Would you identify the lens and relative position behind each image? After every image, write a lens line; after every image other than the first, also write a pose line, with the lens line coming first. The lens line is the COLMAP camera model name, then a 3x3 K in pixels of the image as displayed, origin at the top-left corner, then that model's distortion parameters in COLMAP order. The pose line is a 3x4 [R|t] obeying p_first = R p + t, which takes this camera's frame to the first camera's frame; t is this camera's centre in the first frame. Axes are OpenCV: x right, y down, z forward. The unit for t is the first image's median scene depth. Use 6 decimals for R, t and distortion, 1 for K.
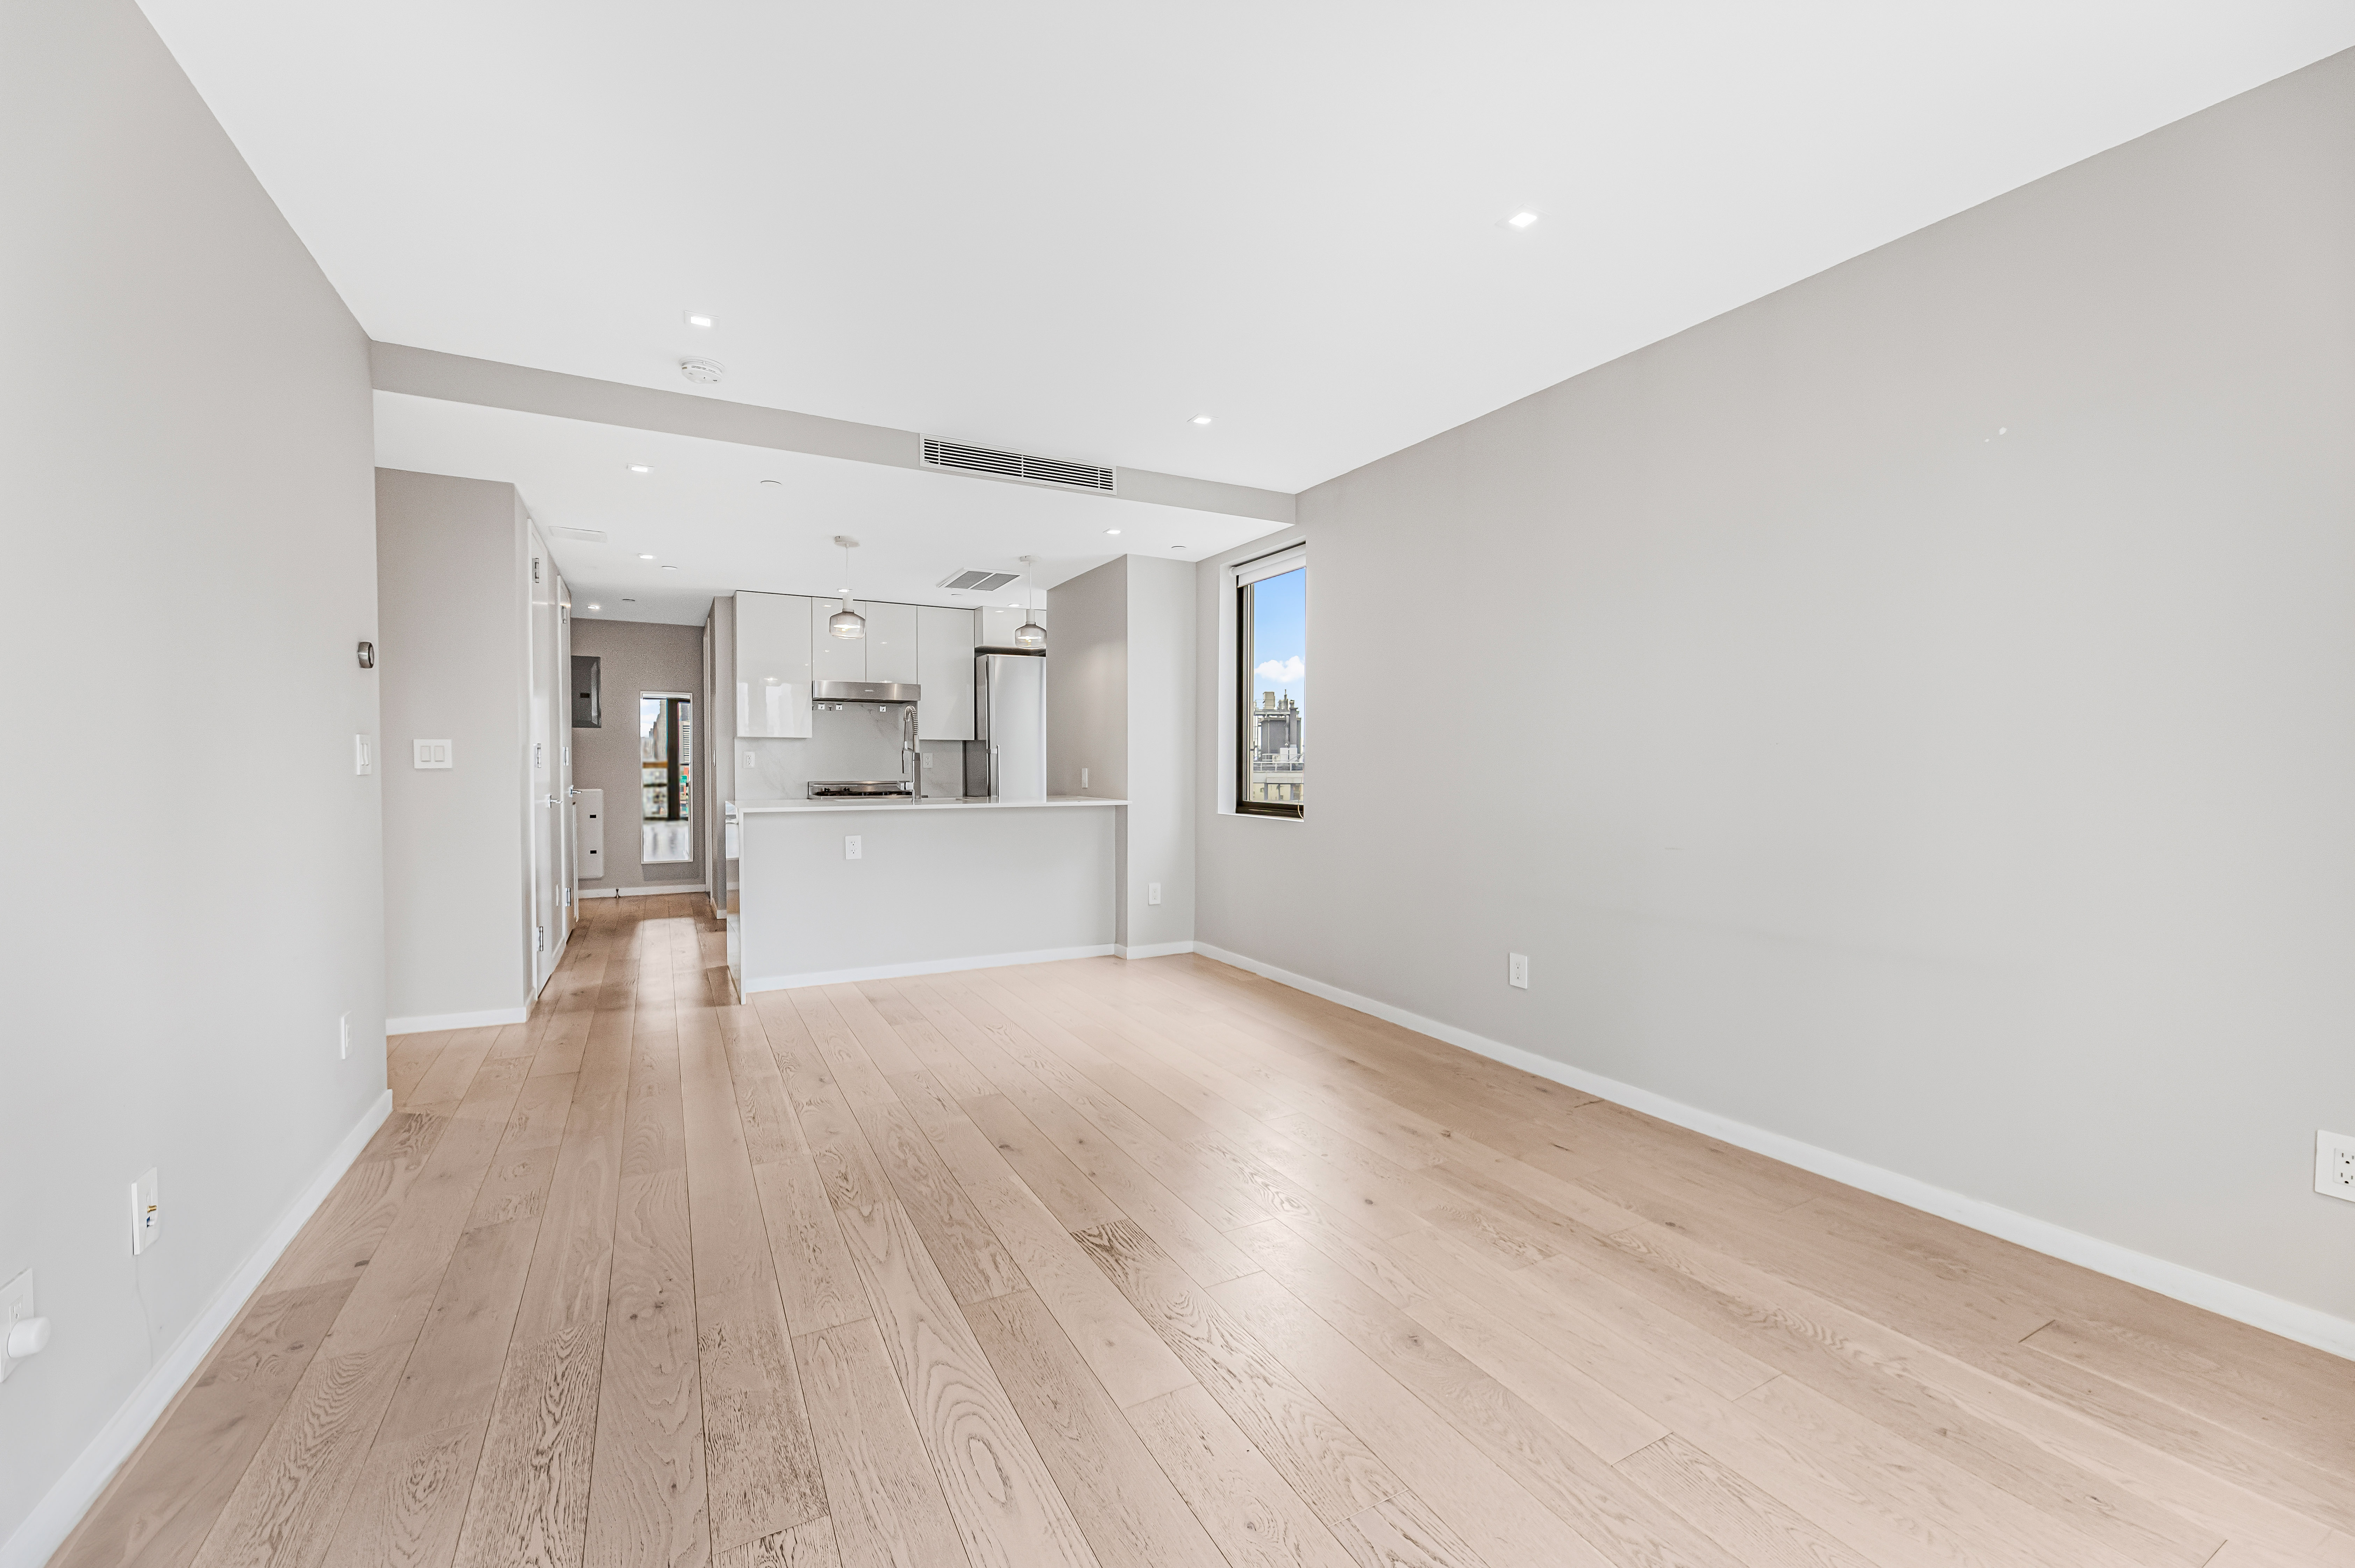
lens RADIAL K [[966.7, 0, 1173.6], [0, 966.7, 773.7], [0, 0, 1]] dist [0.005168, 0.000440]
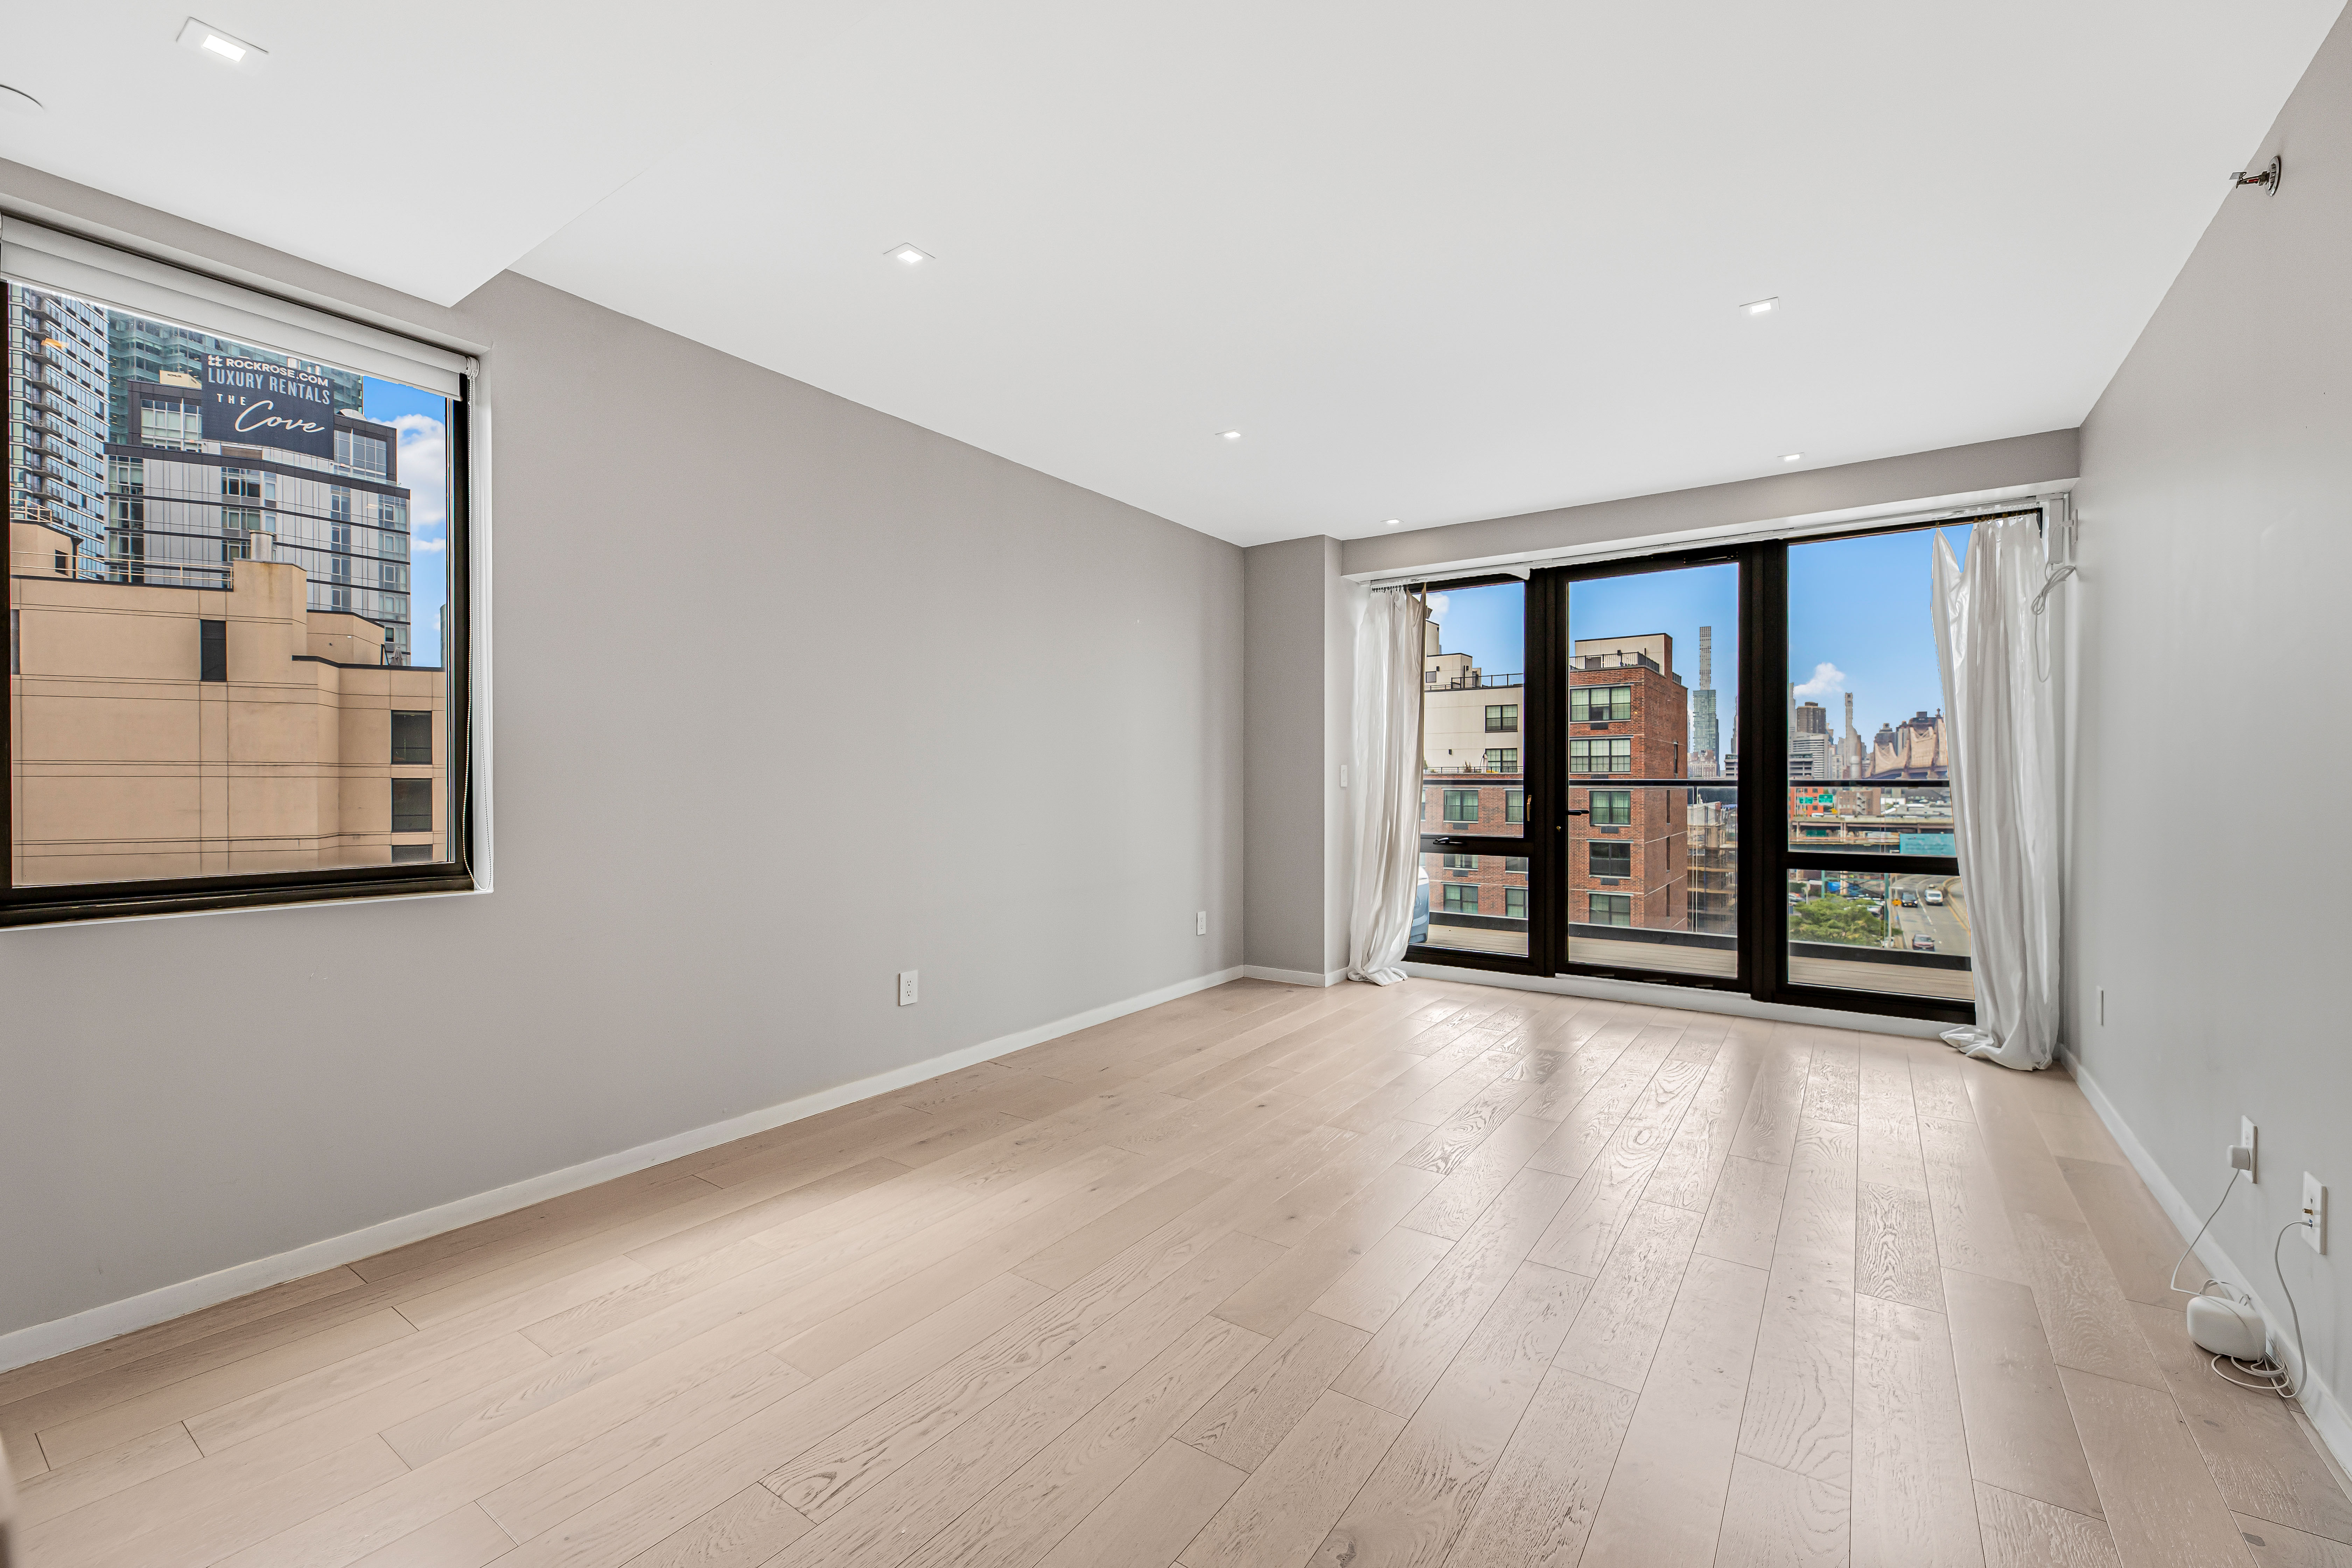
lens RADIAL K [[965.6, 0, 1184.1], [0, 965.6, 784.3], [0, 0, 1]] dist [0.005168, 0.000440]
pose [[-0.453664, -0.004002, 0.891164, -0.759620], [0.008565, 0.999924, 0.008851, -0.017787], [-0.891132, 0.011648, -0.453595, 1.355449]]
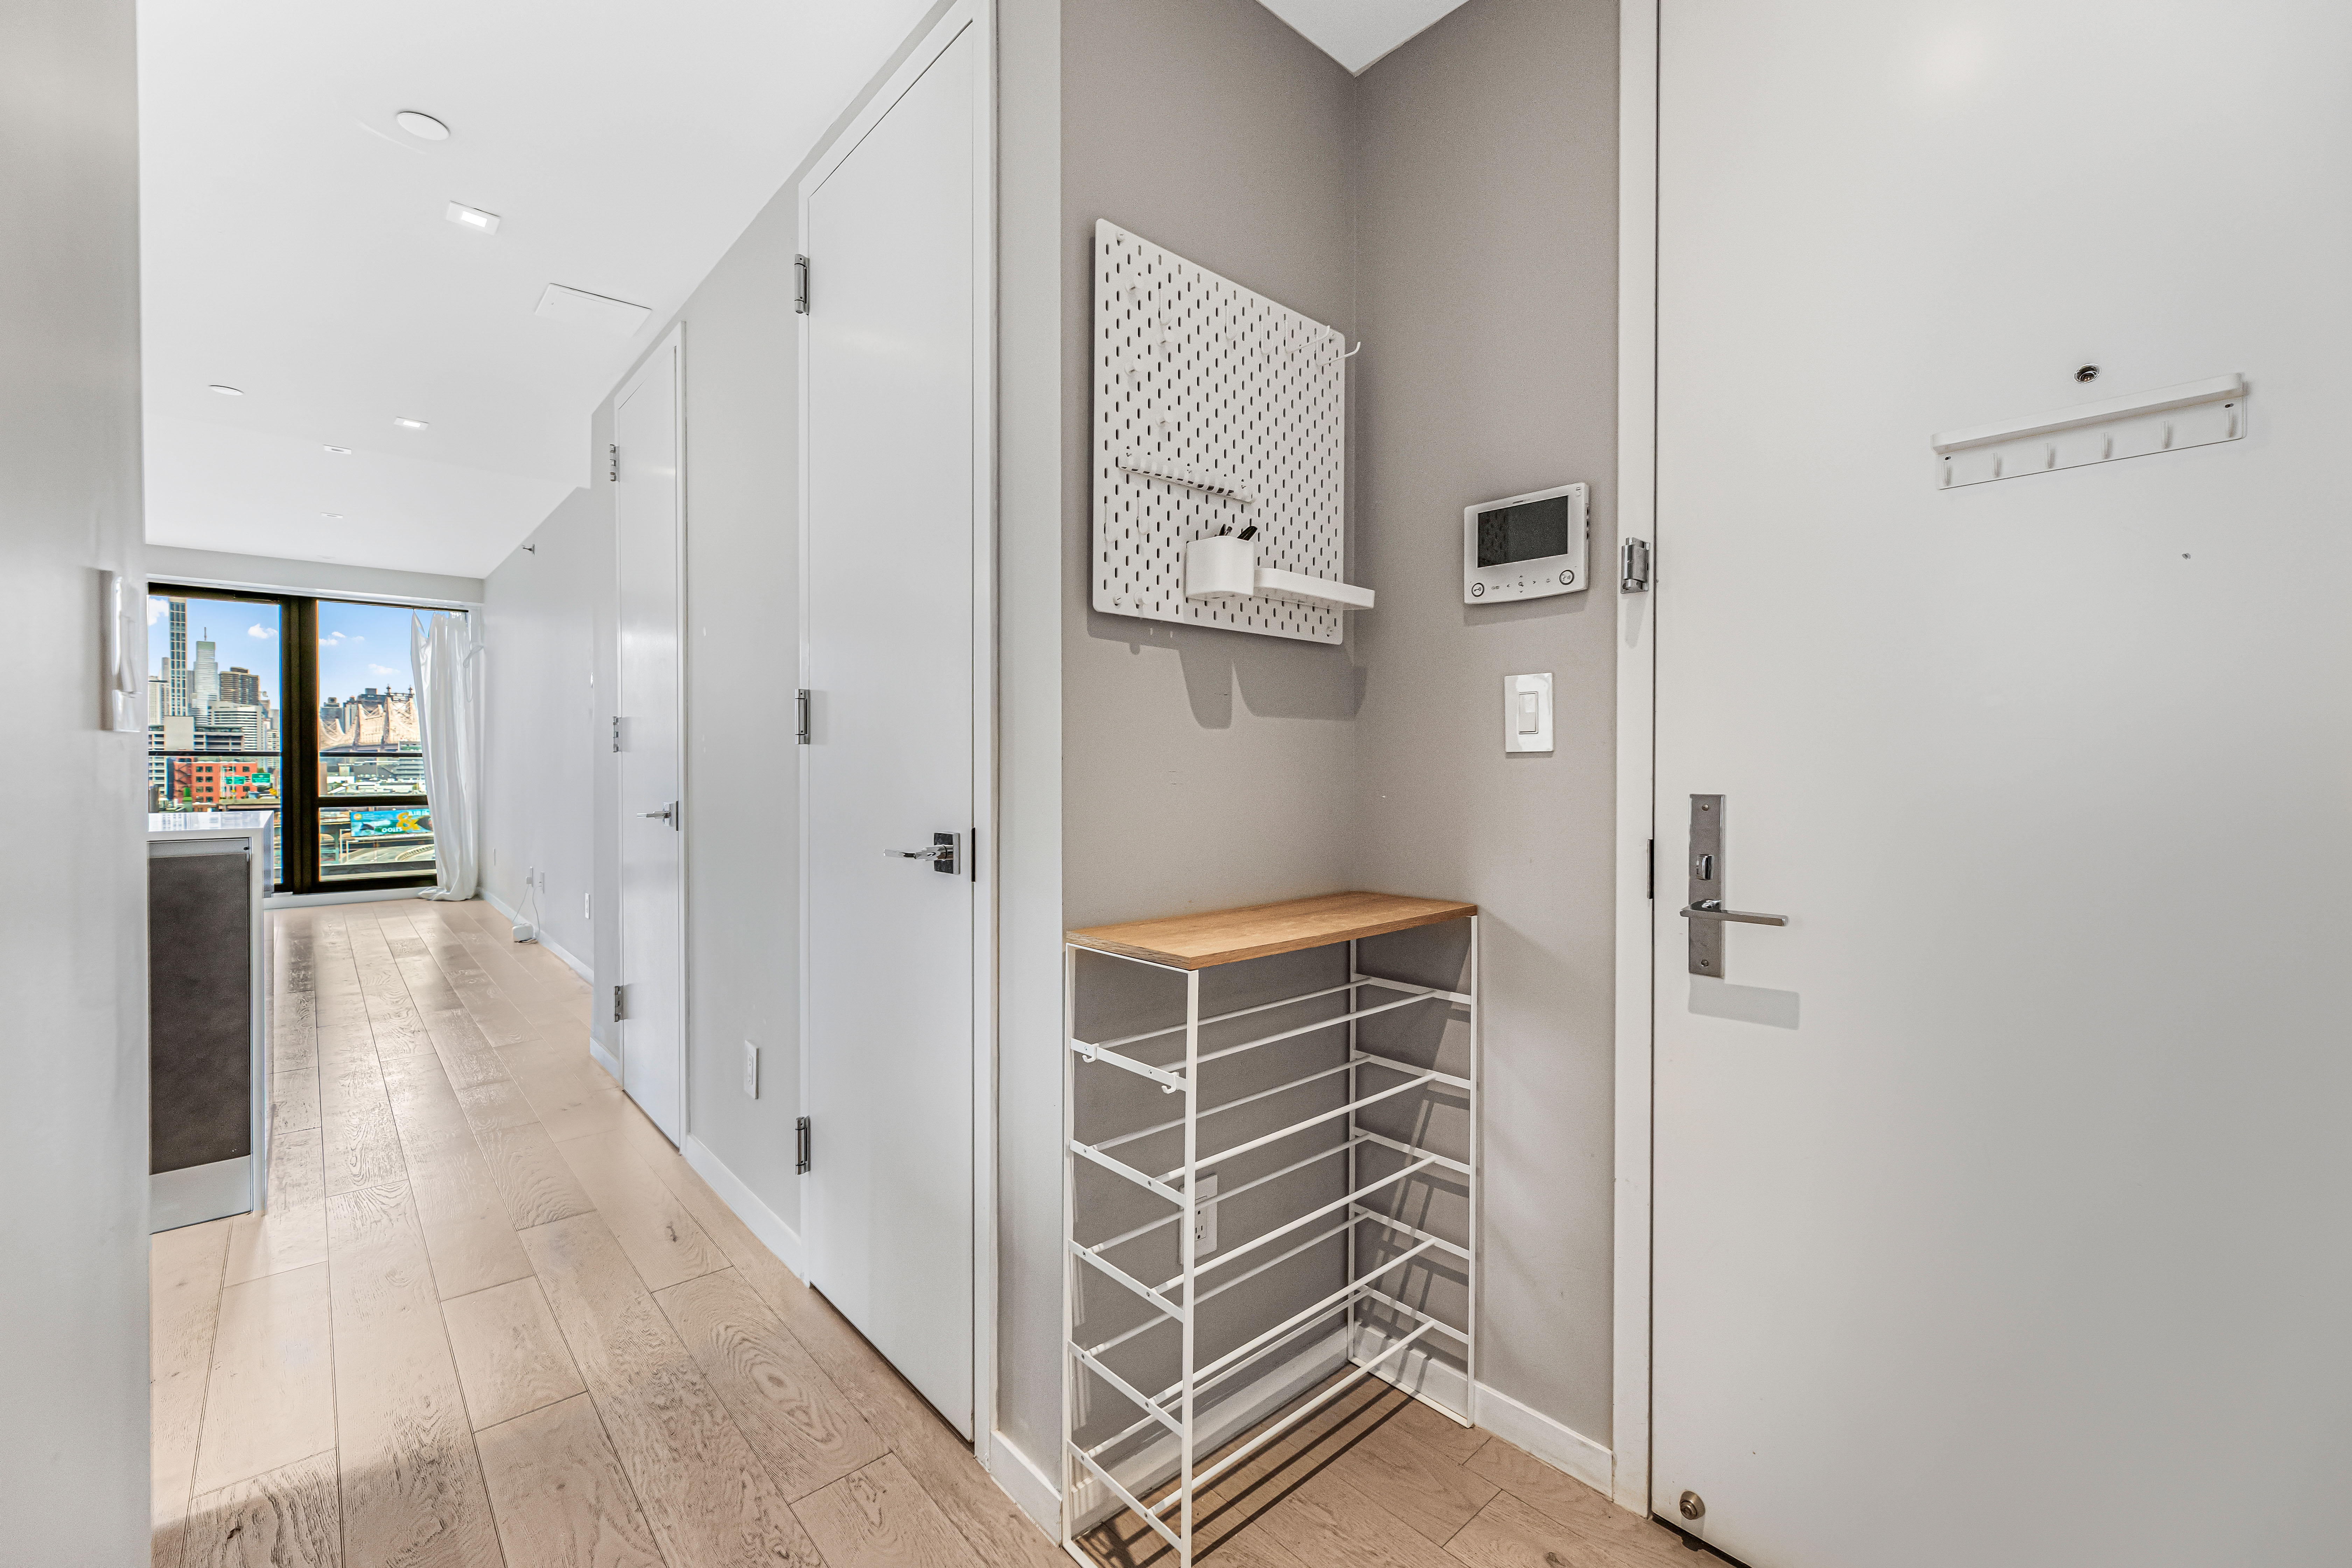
lens RADIAL K [[965.6, 0, 1168.9], [0, 965.6, 774.6], [0, 0, 1]] dist [0.005168, 0.000440]
pose [[-0.971472, -0.000234, -0.237155, -1.269418], [-0.005948, 0.999709, 0.023375, -0.015161], [0.237080, 0.024119, -0.971191, 2.561342]]
